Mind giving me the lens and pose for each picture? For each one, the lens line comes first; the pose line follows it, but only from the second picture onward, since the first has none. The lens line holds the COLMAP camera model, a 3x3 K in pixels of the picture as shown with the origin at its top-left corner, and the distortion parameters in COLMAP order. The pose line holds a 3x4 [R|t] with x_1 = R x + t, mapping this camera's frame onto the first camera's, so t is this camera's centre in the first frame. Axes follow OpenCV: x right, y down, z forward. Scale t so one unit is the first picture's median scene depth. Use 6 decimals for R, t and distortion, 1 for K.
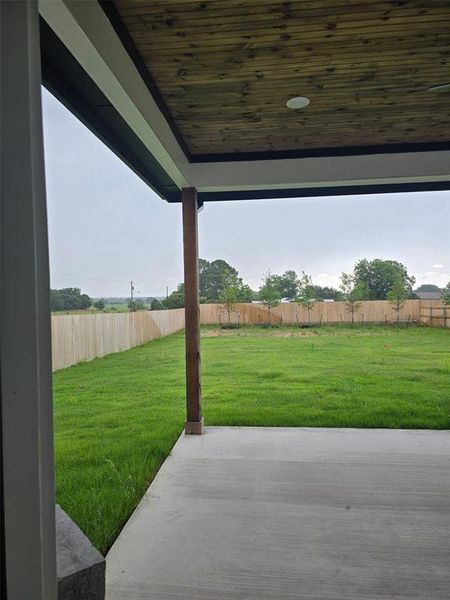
lens RADIAL K [[402.9, 0, 226.7], [0, 402.9, 302.5], [0, 0, 1]] dist [0.055159, -0.041482]
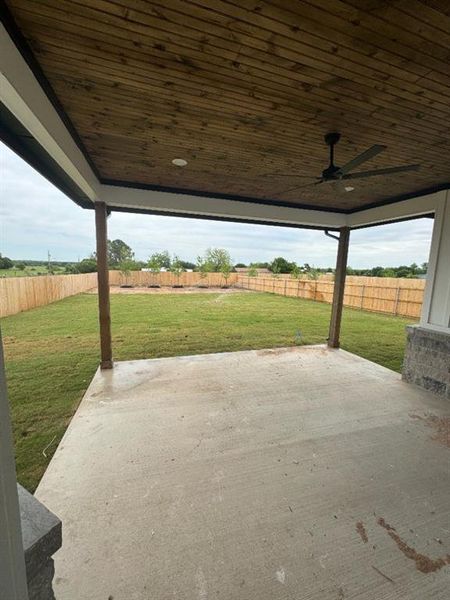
lens RADIAL K [[240.1, 0, 225.9], [0, 240.1, 299.2], [0, 0, 1]] dist [0.000324, -0.000806]
pose [[0.920911, -0.008245, 0.389685, -0.021056], [-0.038481, 0.992969, 0.111949, -0.065044], [-0.387868, -0.118090, 0.914119, 0.023217]]
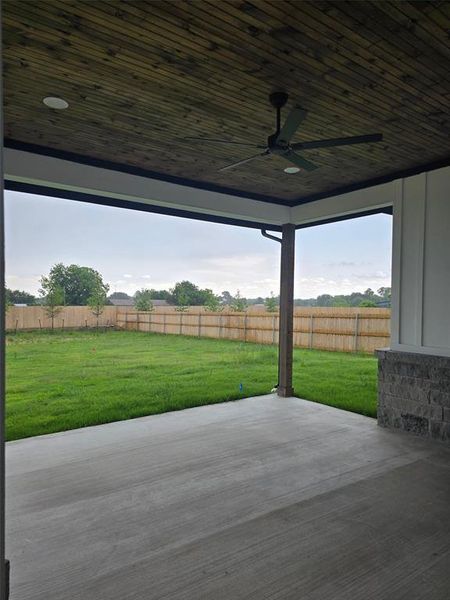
lens RADIAL K [[402.9, 0, 223.7], [0, 402.9, 305.9], [0, 0, 1]] dist [0.055159, -0.041482]
pose [[0.755325, 0.016365, 0.655146, -0.135135], [-0.012607, 0.999866, -0.010441, 0.006706], [-0.655229, -0.000373, 0.755430, -0.015994]]
